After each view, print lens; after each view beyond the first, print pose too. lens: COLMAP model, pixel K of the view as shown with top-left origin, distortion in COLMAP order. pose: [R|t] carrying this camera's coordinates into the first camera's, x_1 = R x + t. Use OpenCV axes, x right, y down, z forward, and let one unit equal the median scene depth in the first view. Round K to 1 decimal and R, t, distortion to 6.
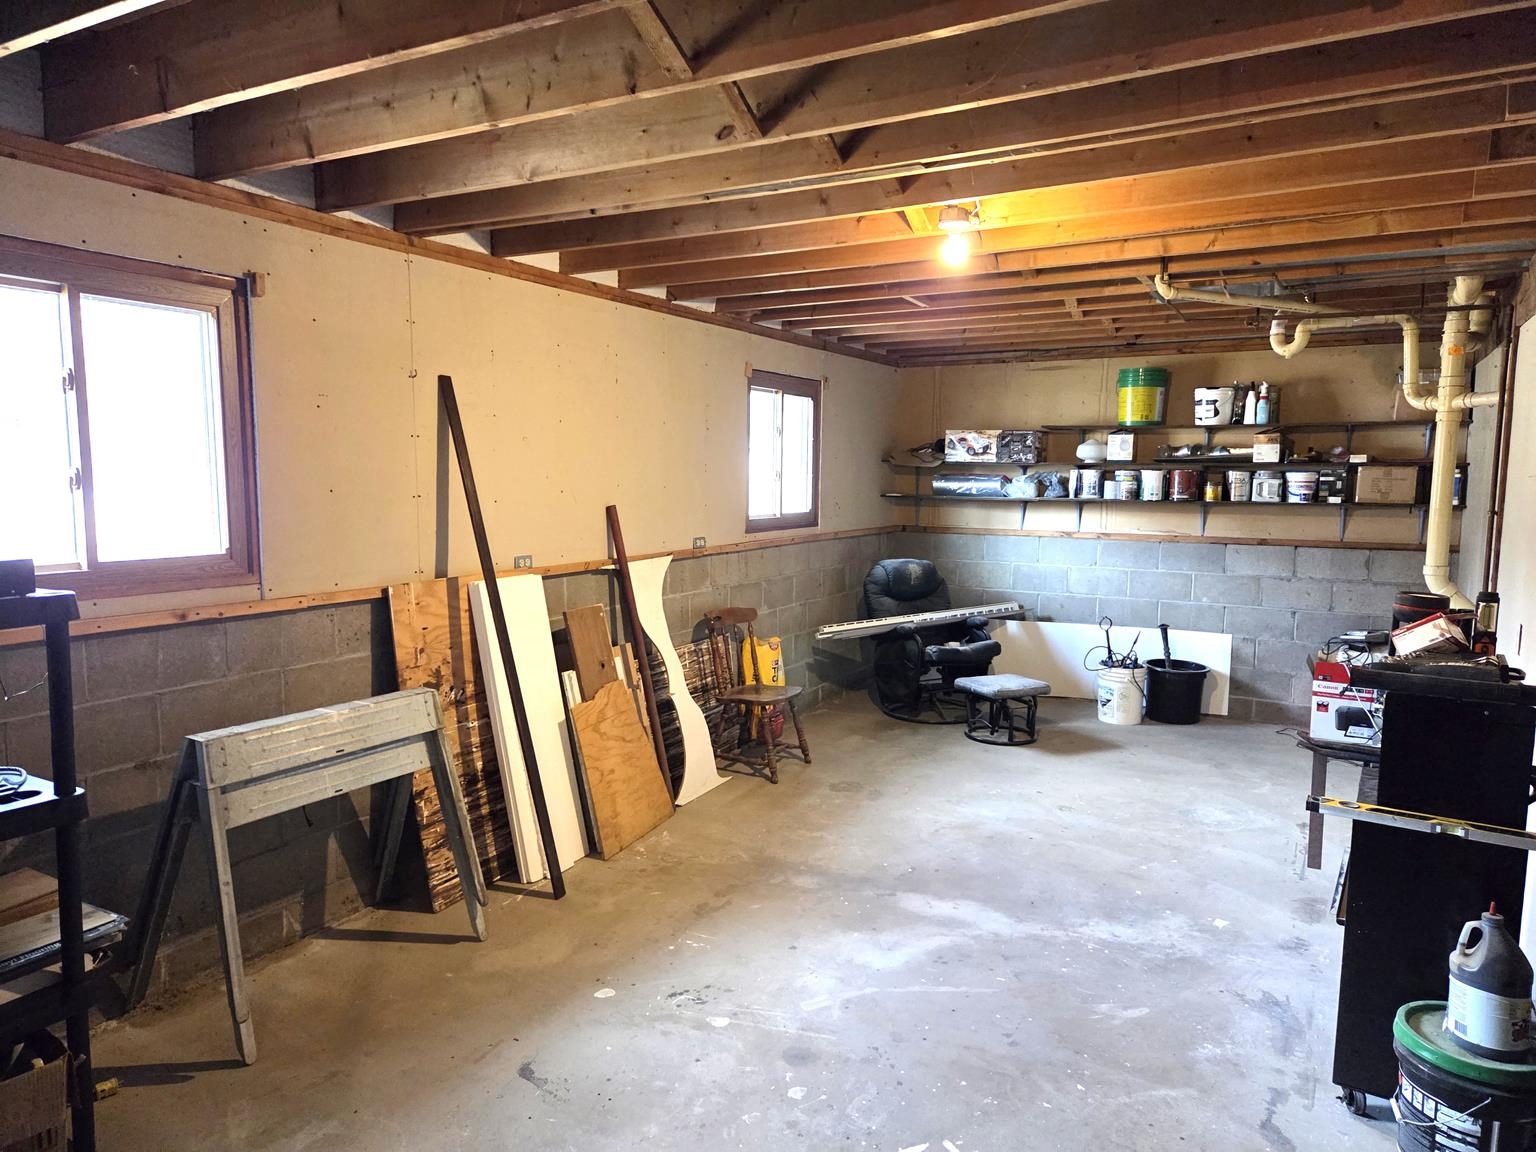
lens RADIAL K [[1051.0, 0, 768.0], [0, 1051.0, 576.0], [0, 0, 1]] dist [0.002157, 0.001233]
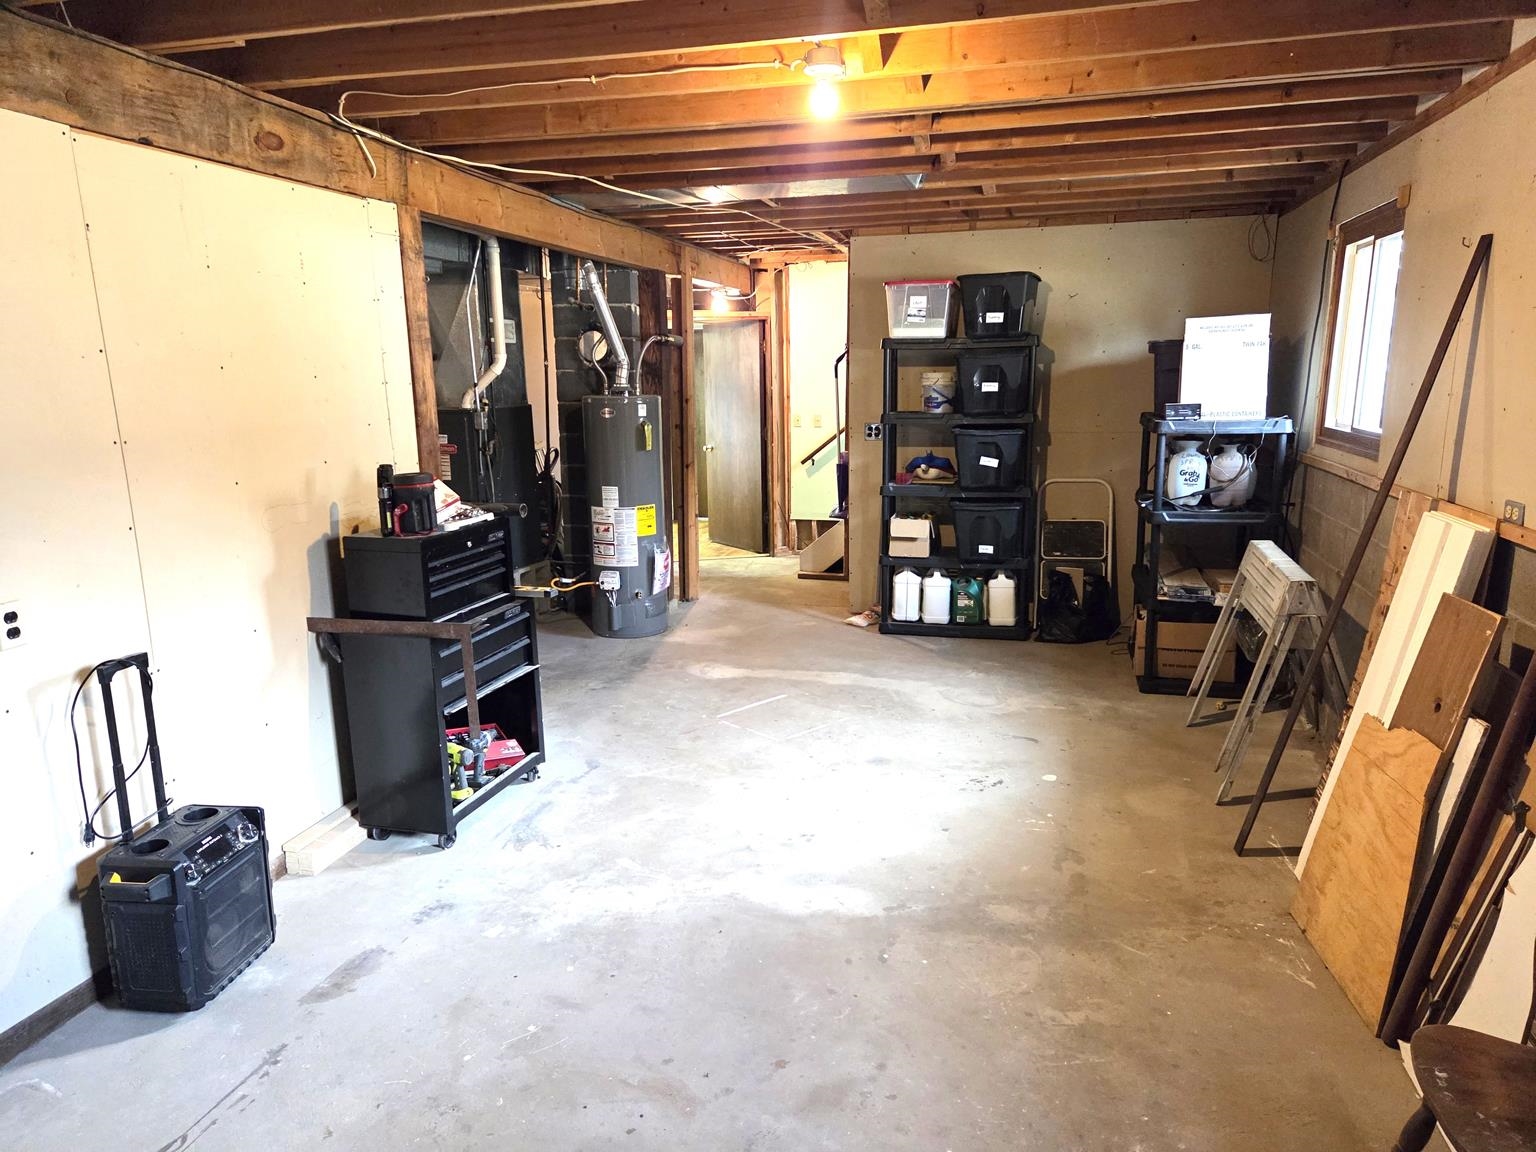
lens RADIAL K [[1020.6, 0, 768.0], [0, 1020.6, 576.0], [0, 0, 1]] dist [0.001554, 0.000259]
pose [[-0.969071, 0.058536, -0.239738, 0.431427], [-0.014209, 0.956615, 0.291010, -0.185000], [0.246371, 0.285416, -0.926196, 1.856410]]
